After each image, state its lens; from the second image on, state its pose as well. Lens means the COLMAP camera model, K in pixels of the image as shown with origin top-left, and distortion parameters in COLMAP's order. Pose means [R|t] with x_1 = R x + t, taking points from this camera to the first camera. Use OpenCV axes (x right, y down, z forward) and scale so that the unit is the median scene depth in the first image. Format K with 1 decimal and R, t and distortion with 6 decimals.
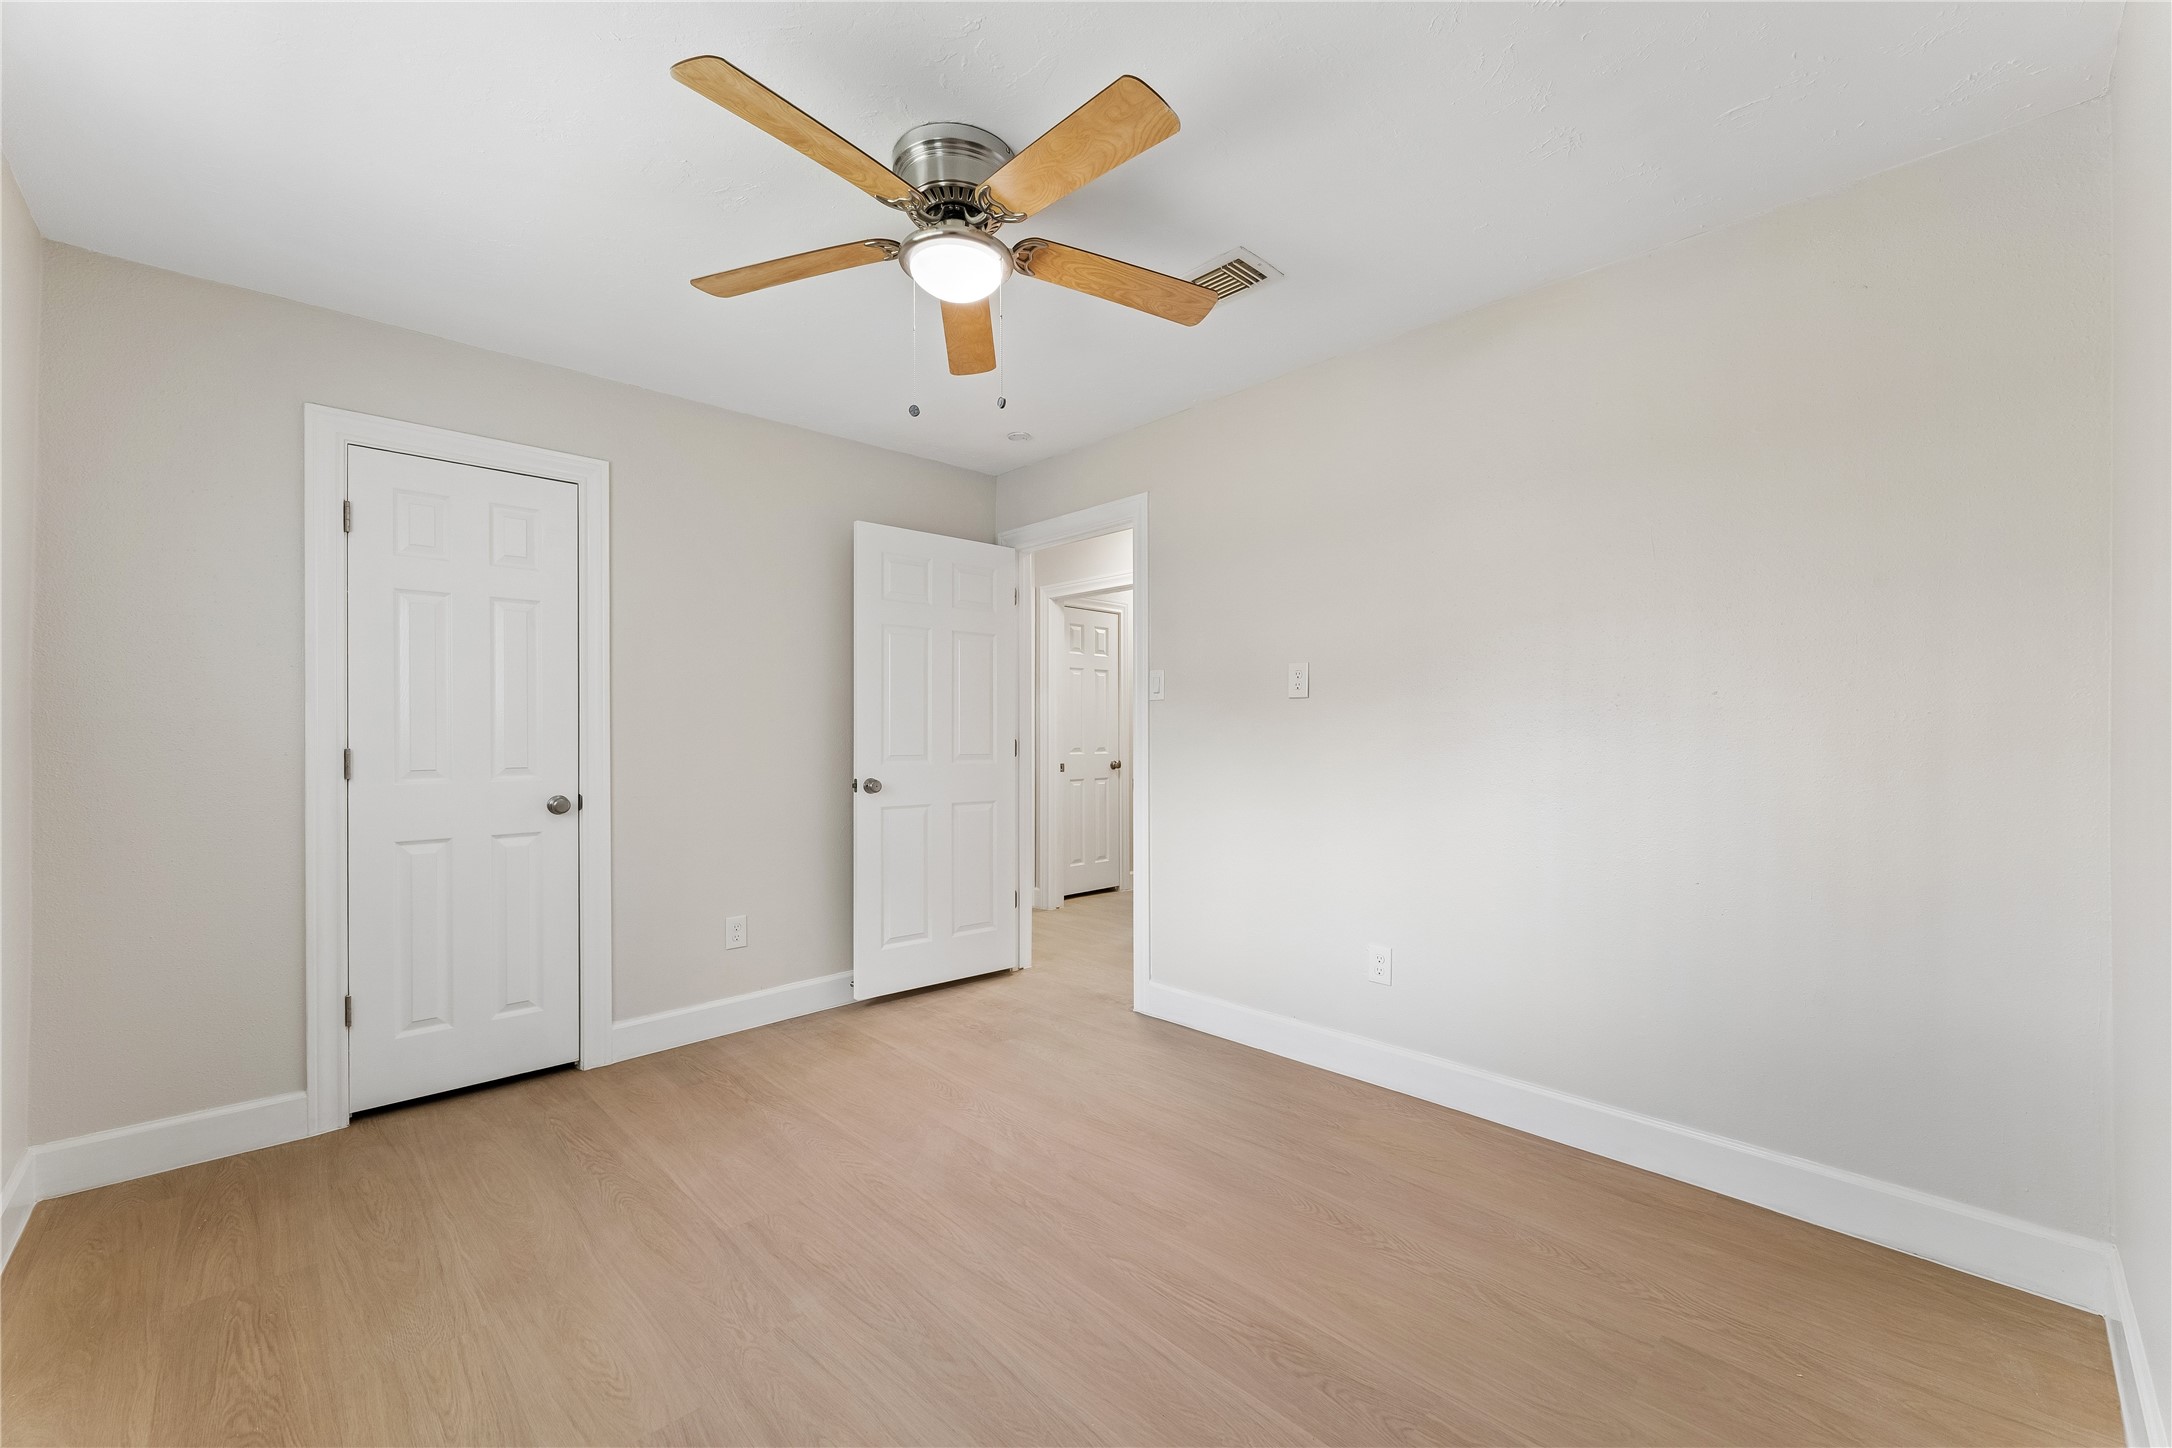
lens RADIAL K [[880.6, 0, 1107.6], [0, 880.6, 738.5], [0, 0, 1]] dist [-0.001318, -0.000077]
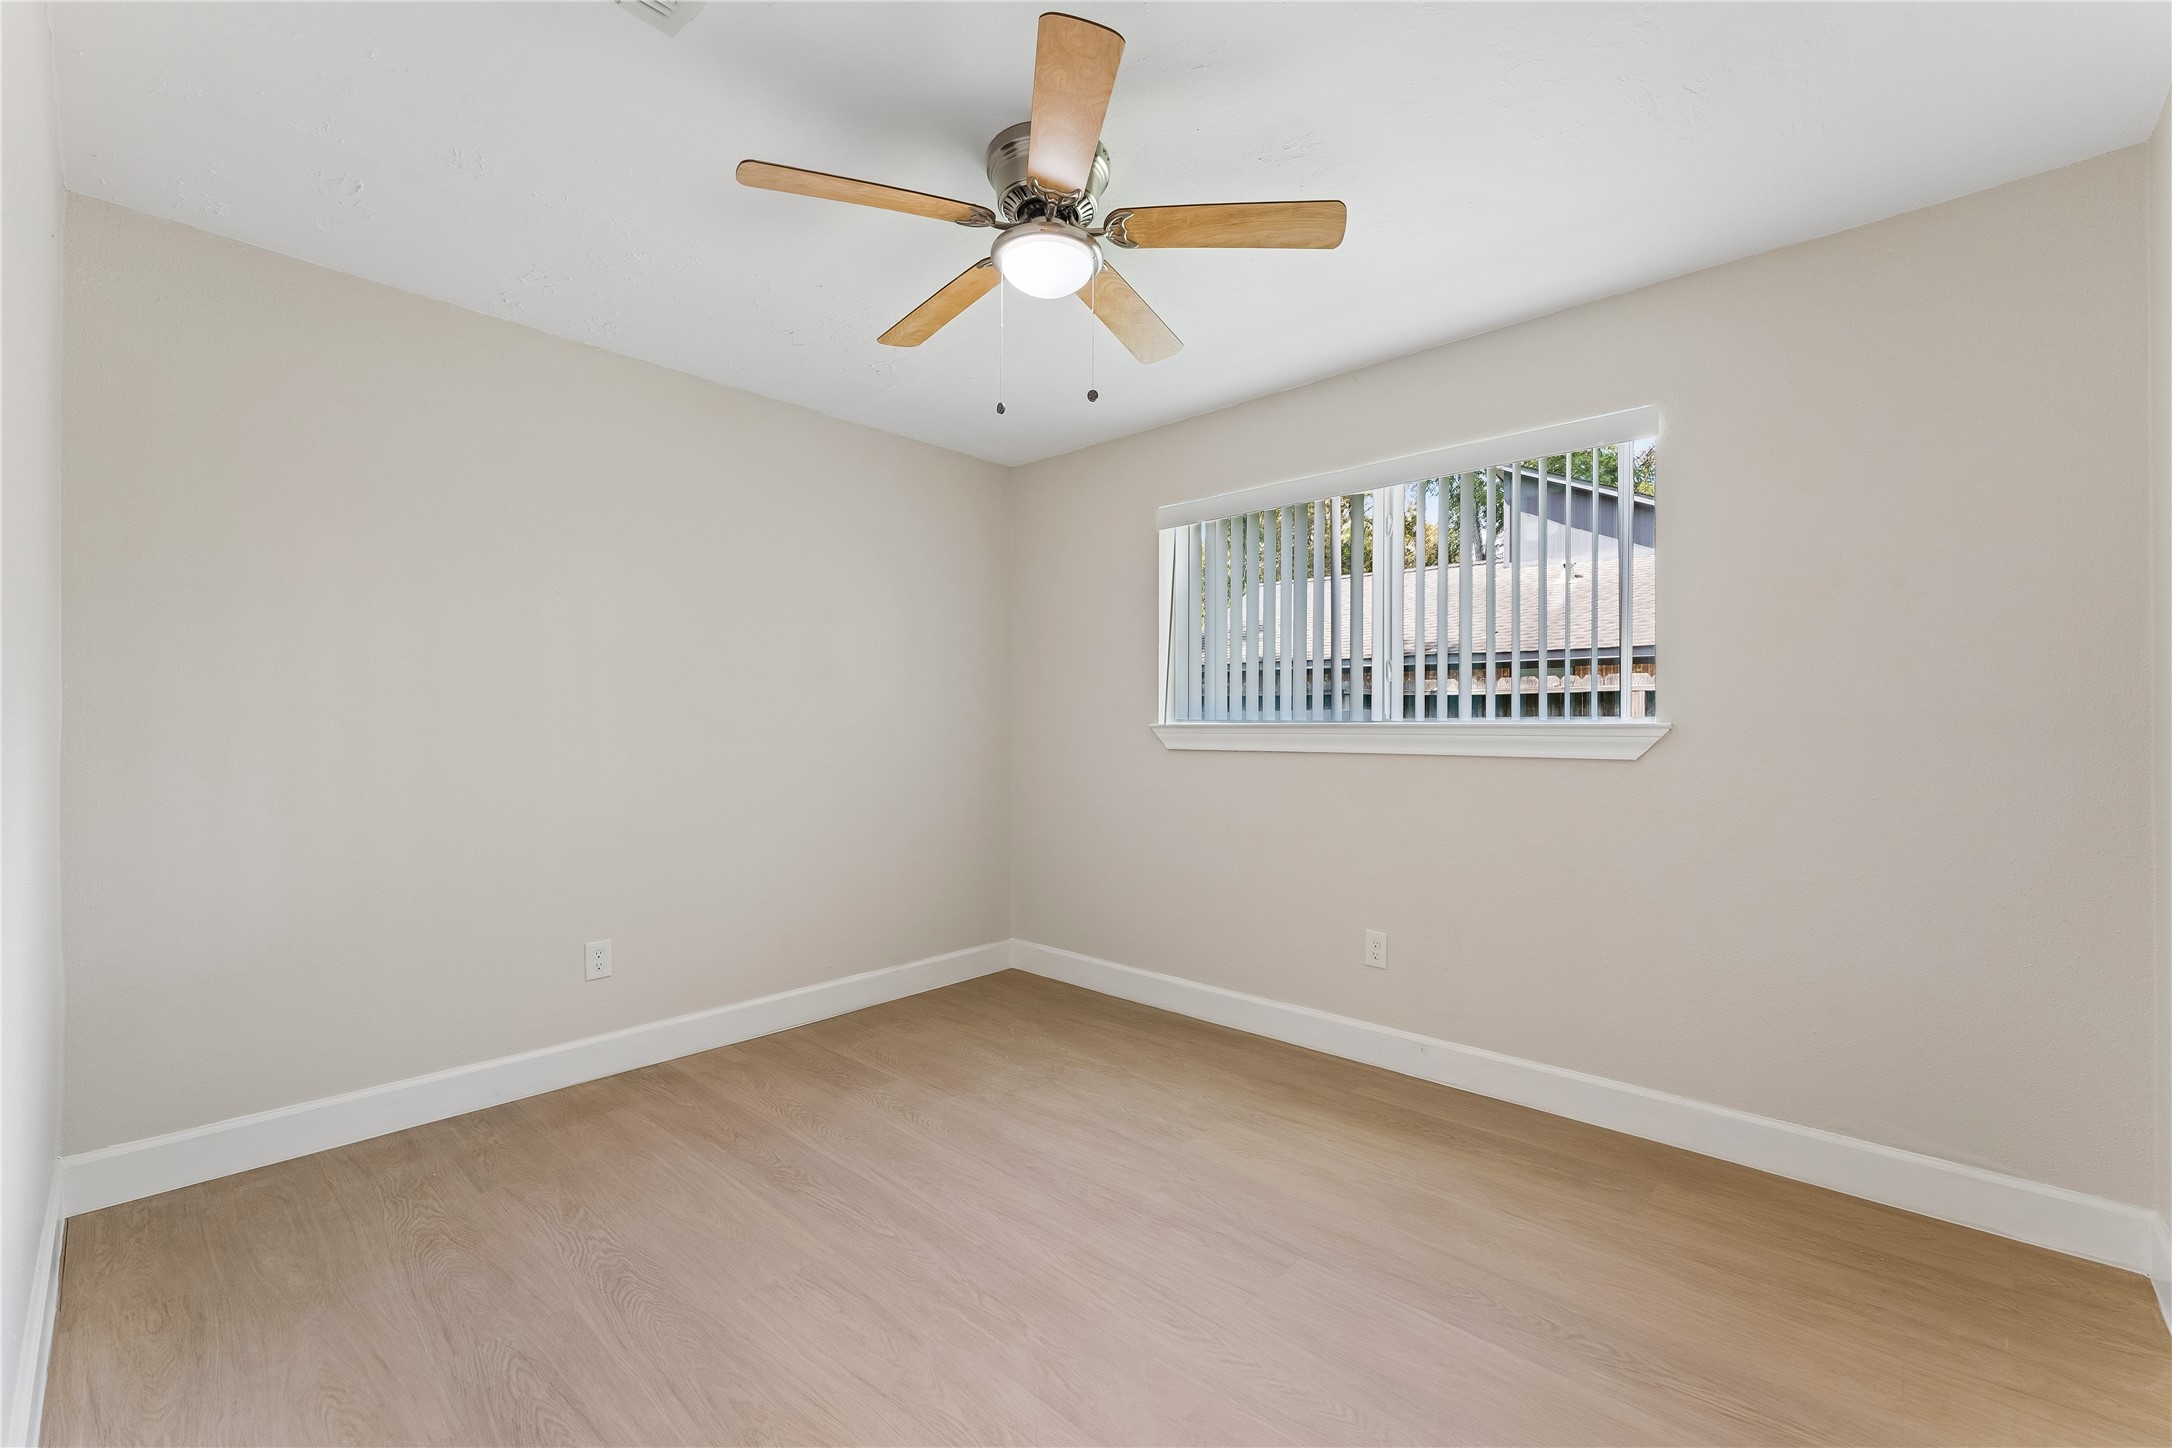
lens RADIAL K [[880.6, 0, 1107.6], [0, 880.6, 738.5], [0, 0, 1]] dist [-0.001318, -0.000077]
pose [[-0.998162, 0.000760, -0.060601, -0.184676], [0.000634, 0.999998, 0.002083, 0.005378], [0.060603, 0.002041, -0.998160, 2.049274]]
